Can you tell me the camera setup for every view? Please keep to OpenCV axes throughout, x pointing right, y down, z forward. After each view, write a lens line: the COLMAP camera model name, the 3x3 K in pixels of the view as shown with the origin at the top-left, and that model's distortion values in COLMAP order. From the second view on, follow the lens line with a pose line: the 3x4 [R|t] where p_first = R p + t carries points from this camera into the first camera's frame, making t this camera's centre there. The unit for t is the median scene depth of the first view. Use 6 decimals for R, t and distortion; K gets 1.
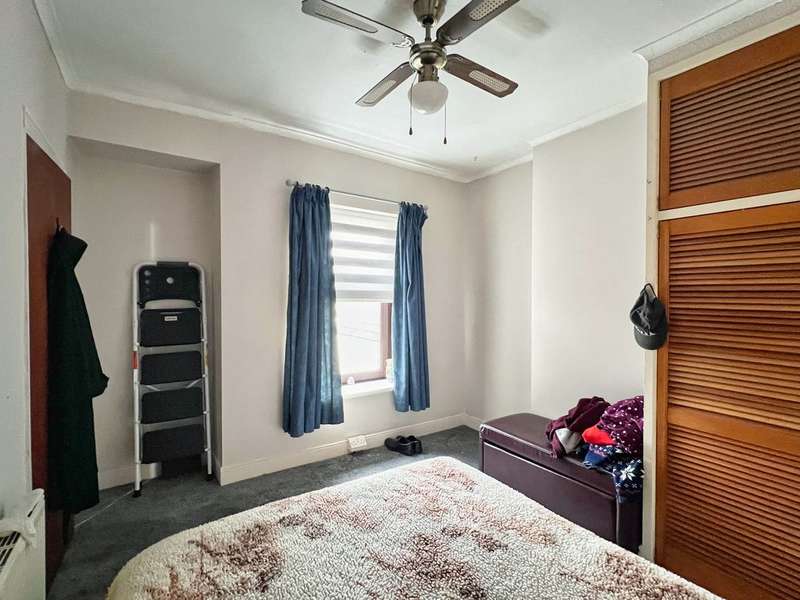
lens RADIAL K [[386.3, 0, 398.4], [0, 386.3, 298.3], [0, 0, 1]] dist [0.002101, 0.000074]
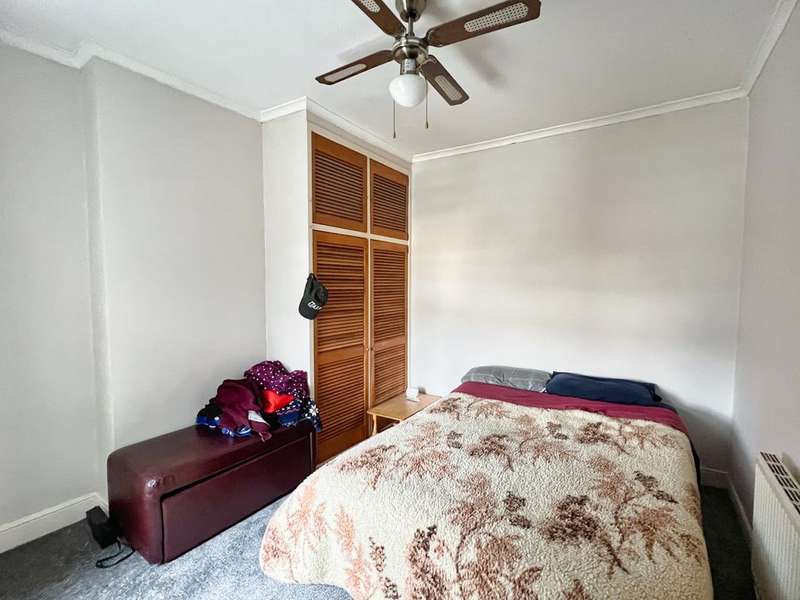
lens RADIAL K [[386.3, 0, 397.4], [0, 386.3, 301.8], [0, 0, 1]] dist [0.002101, 0.000074]
pose [[-0.400263, -0.054605, 0.914772, -1.024776], [0.002894, 0.998143, 0.060848, -0.024175], [-0.916396, 0.027002, -0.399362, 1.686631]]
